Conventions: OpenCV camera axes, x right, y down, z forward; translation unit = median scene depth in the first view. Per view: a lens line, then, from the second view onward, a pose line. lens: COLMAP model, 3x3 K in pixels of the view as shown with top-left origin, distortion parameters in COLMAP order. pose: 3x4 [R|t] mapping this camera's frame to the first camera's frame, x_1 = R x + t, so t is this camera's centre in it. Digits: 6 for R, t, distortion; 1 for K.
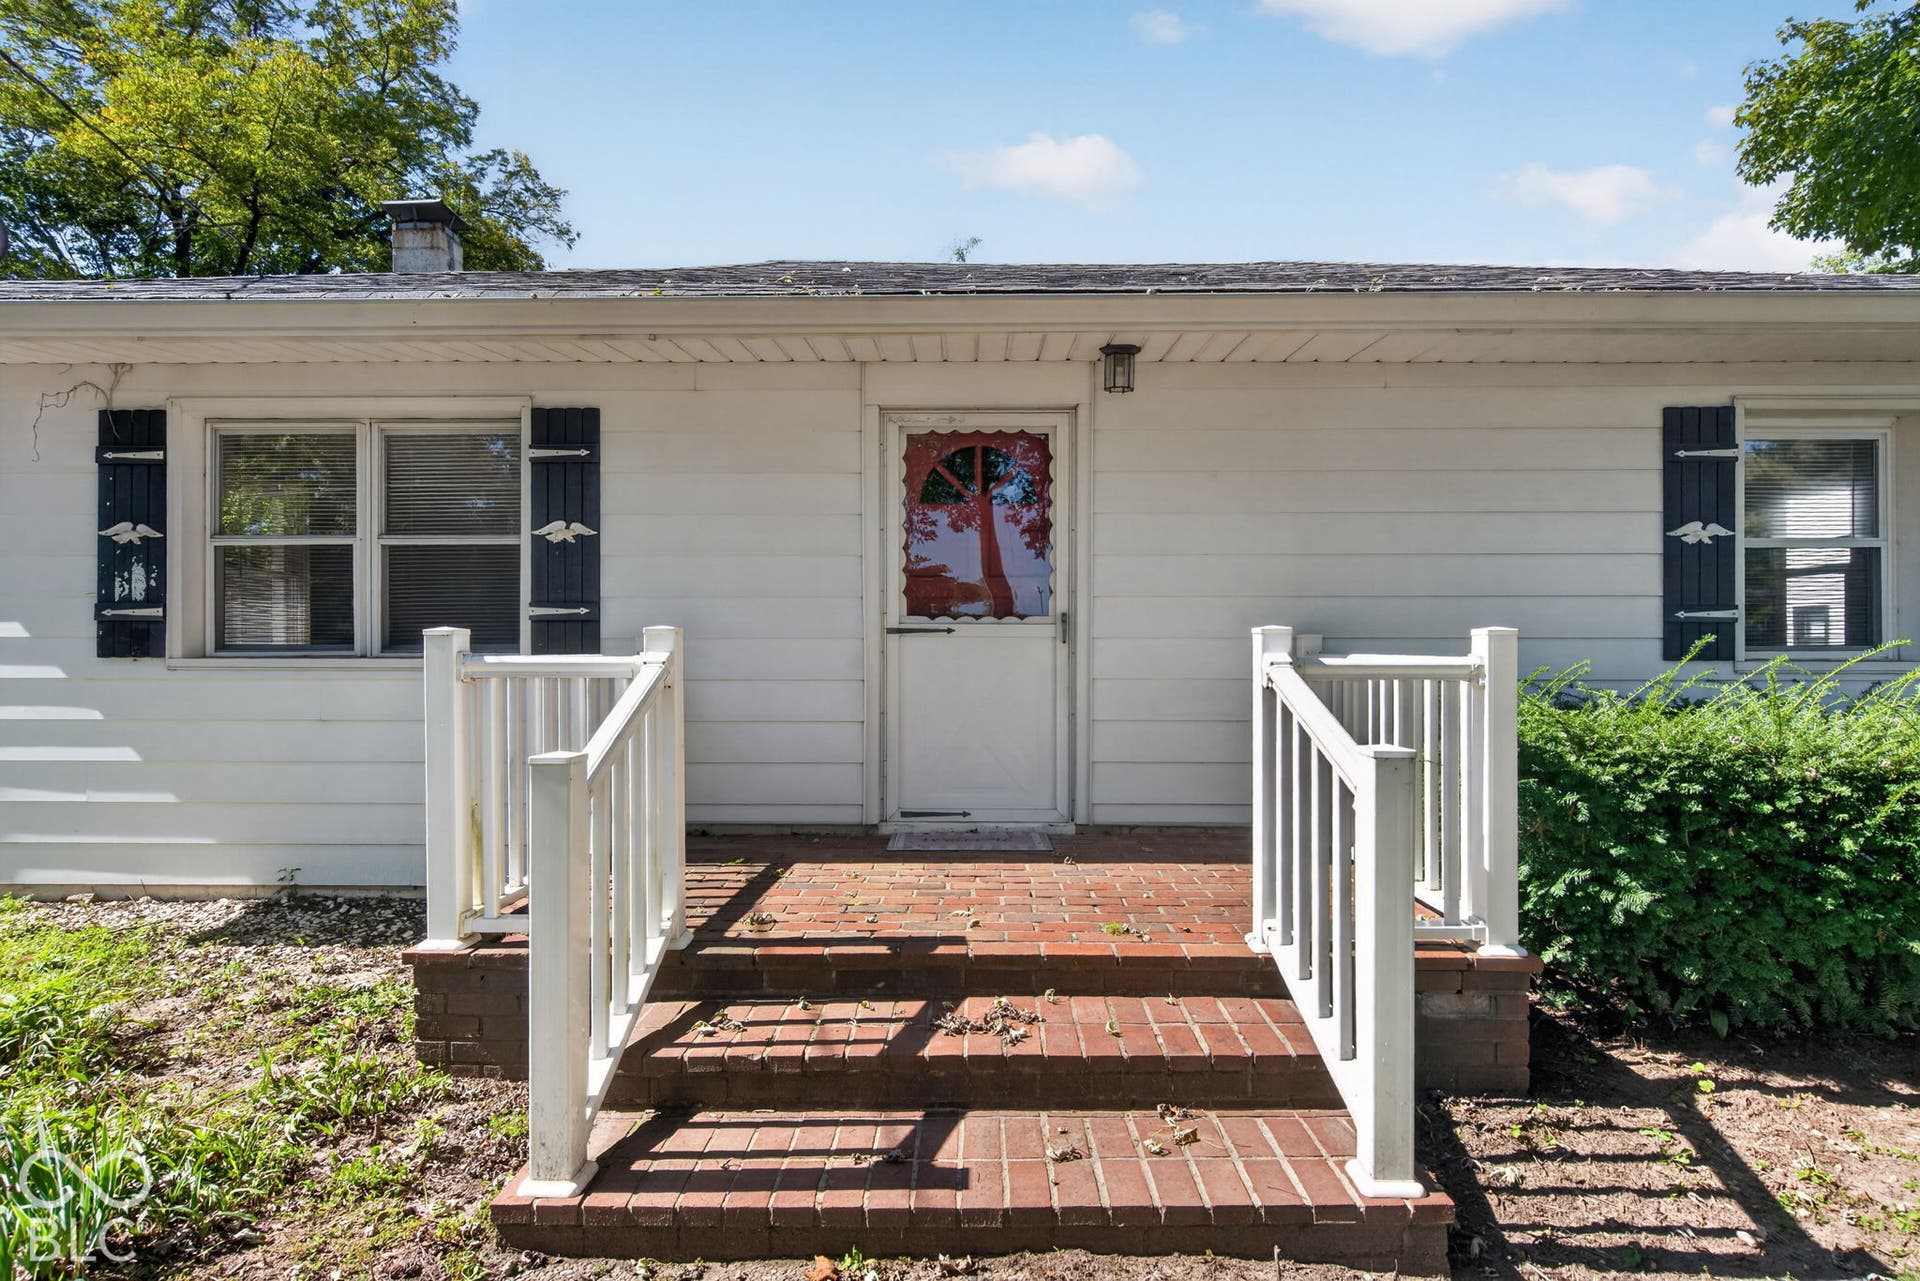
lens RADIAL K [[1062.0, 0, 954.3], [0, 1062.0, 634.7], [0, 0, 1]] dist [-0.000156, -0.003180]
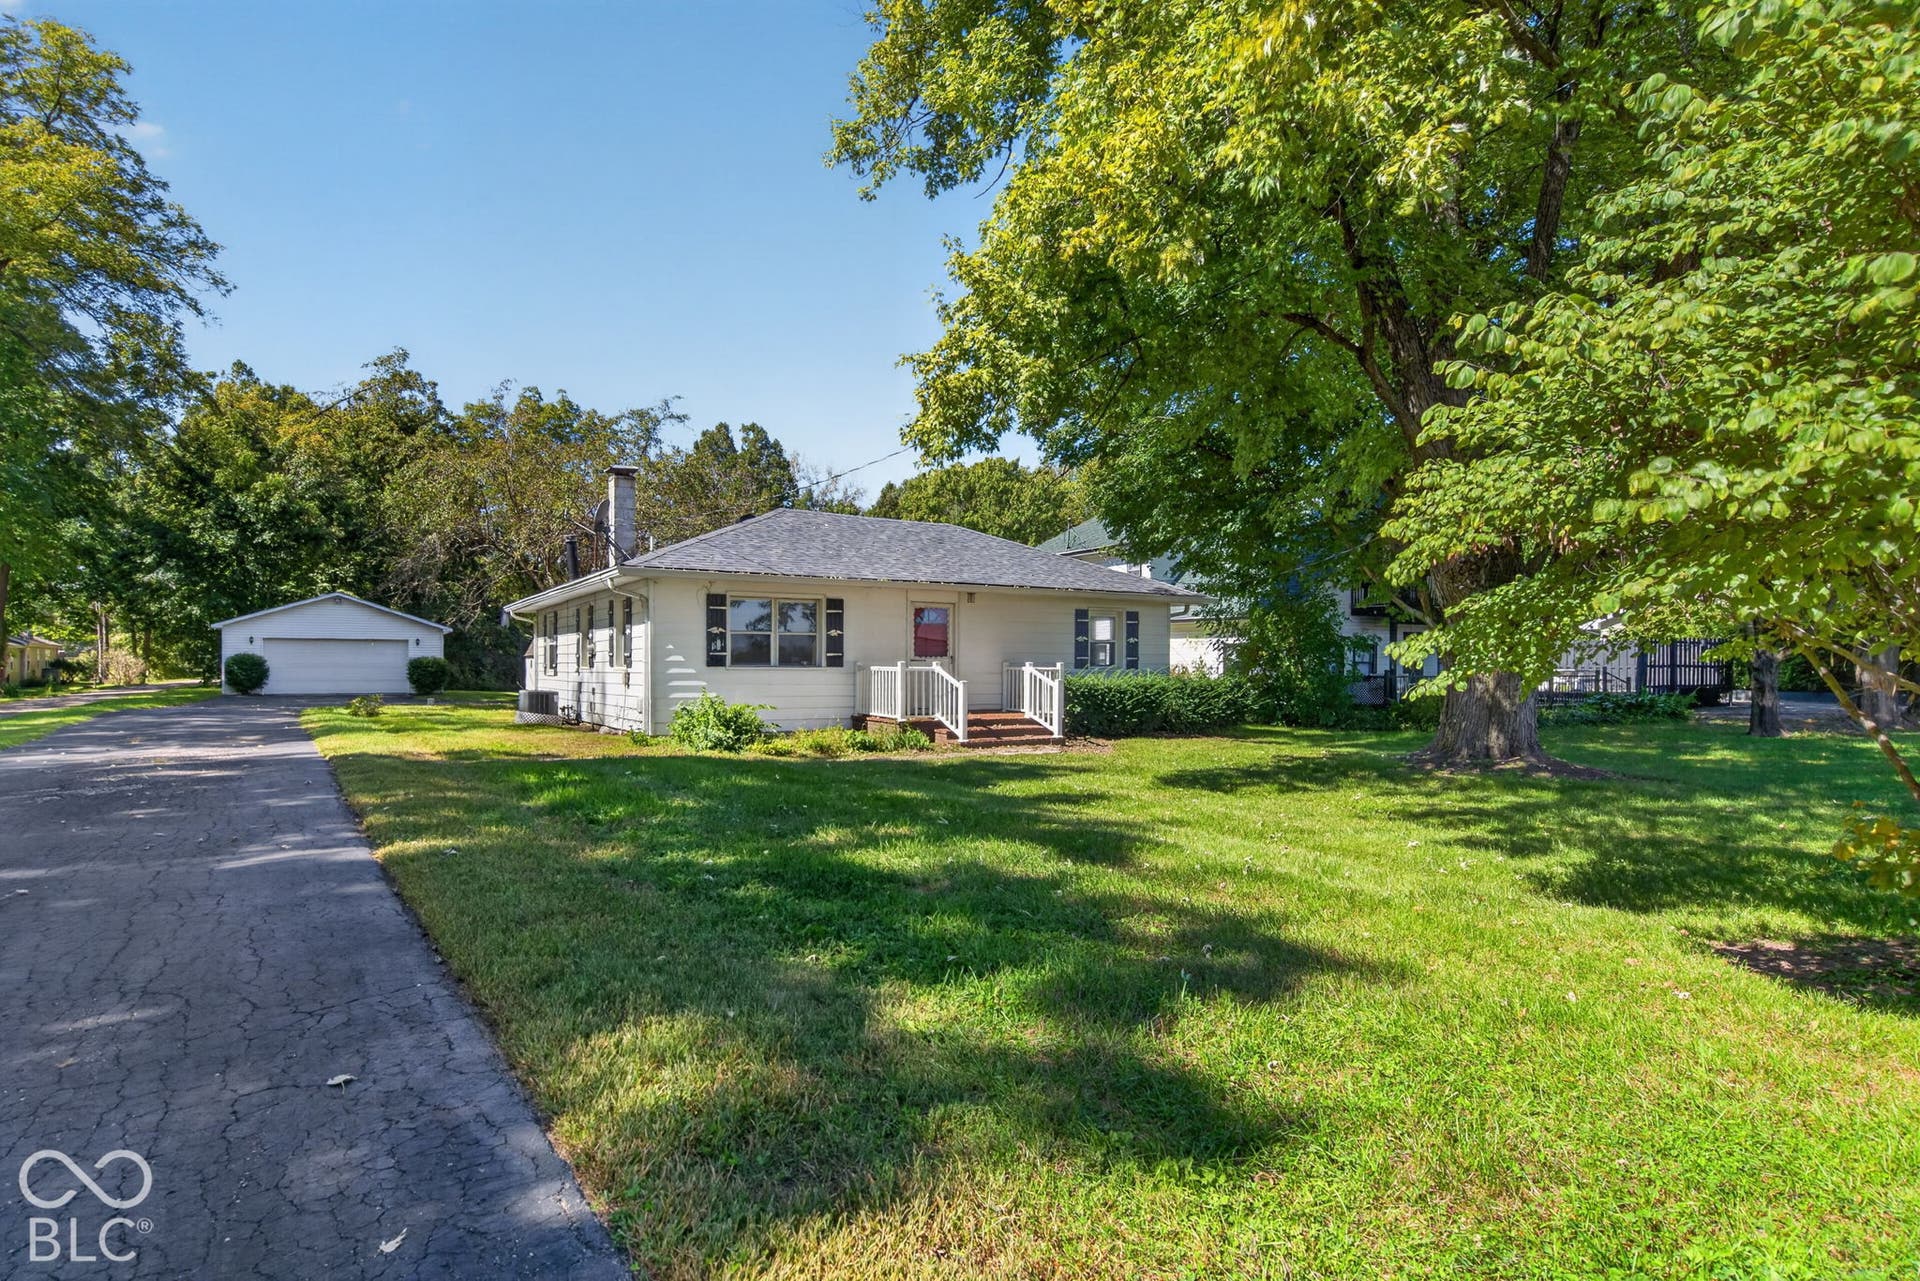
lens RADIAL K [[1062.0, 0, 970.0], [0, 1062.0, 675.7], [0, 0, 1]] dist [-0.000156, -0.003180]
pose [[0.846569, -0.000184, 0.532279, -1.898728], [-0.013770, 0.999658, 0.022245, -0.036786], [-0.532101, -0.026162, 0.846277, -2.315282]]
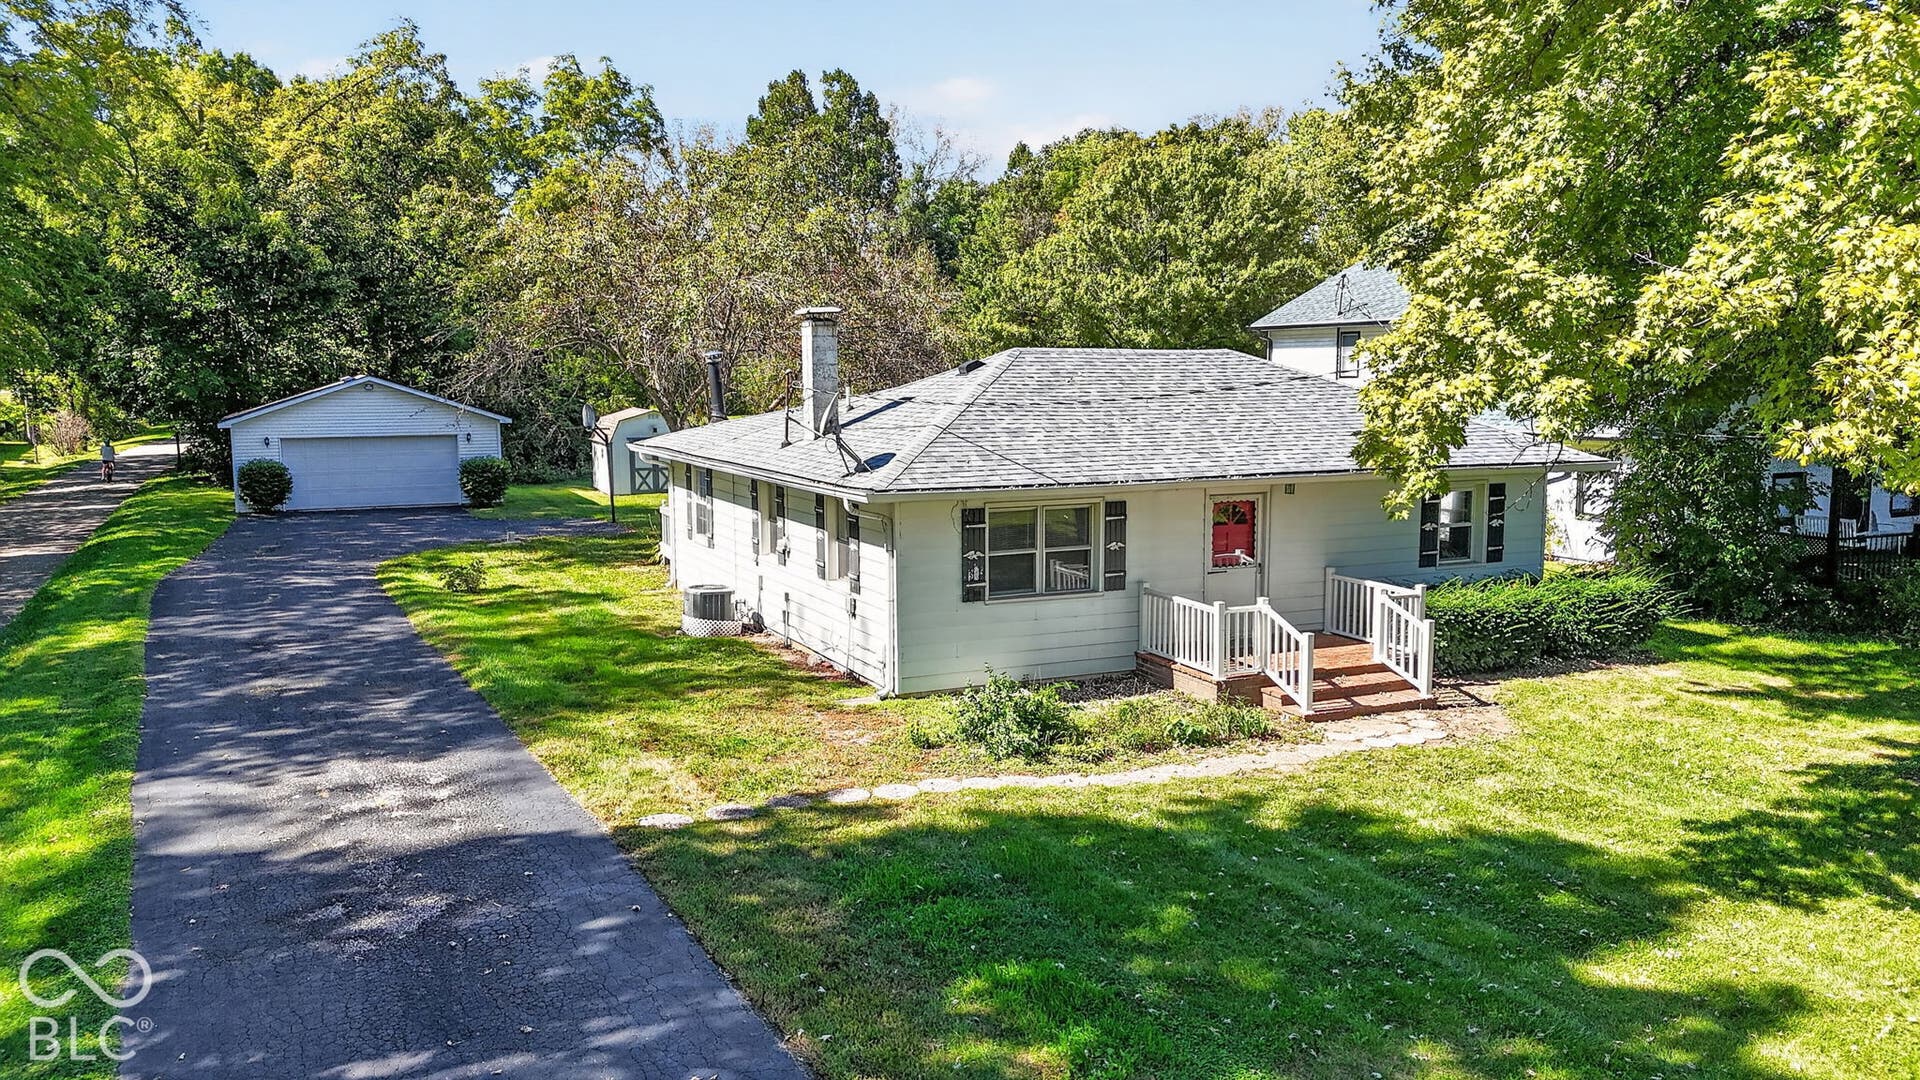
lens RADIAL K [[1435.8, 0, 961.6], [0, 1435.8, 538.1], [0, 0, 1]] dist [0.075456, -0.092710]
pose [[0.894823, -0.053154, 0.443246, -2.366907], [-0.005583, 0.991476, 0.130170, -0.597314], [-0.446387, -0.118954, 0.886898, -2.119770]]
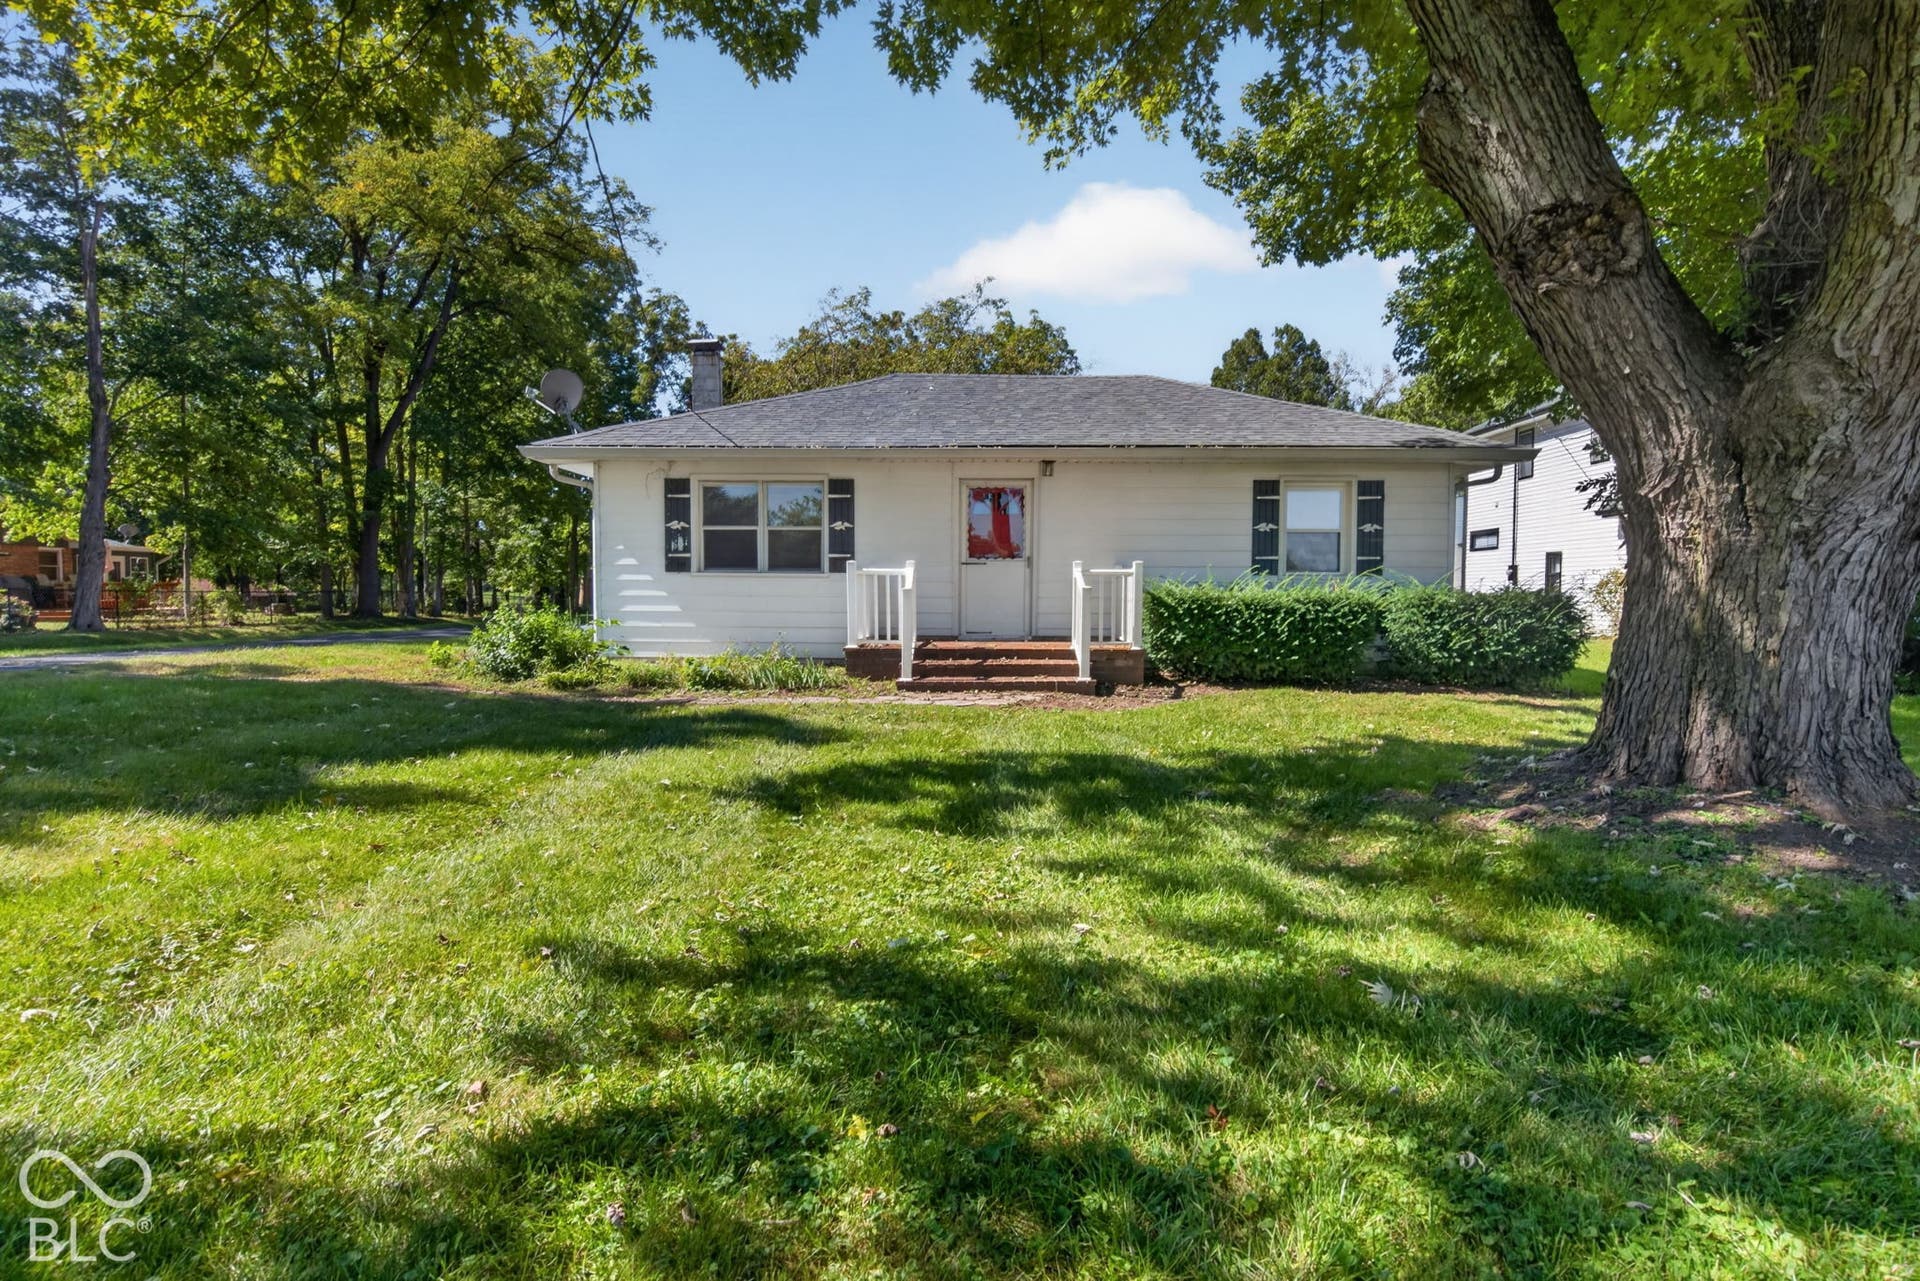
lens RADIAL K [[1062.0, 0, 959.8], [0, 1062.0, 646.8], [0, 0, 1]] dist [-0.000156, -0.003180]
pose [[0.999994, 0.002975, -0.001697, -0.063368], [-0.002852, 0.997658, 0.068340, 0.024050], [0.001896, -0.068335, 0.997661, -1.670263]]
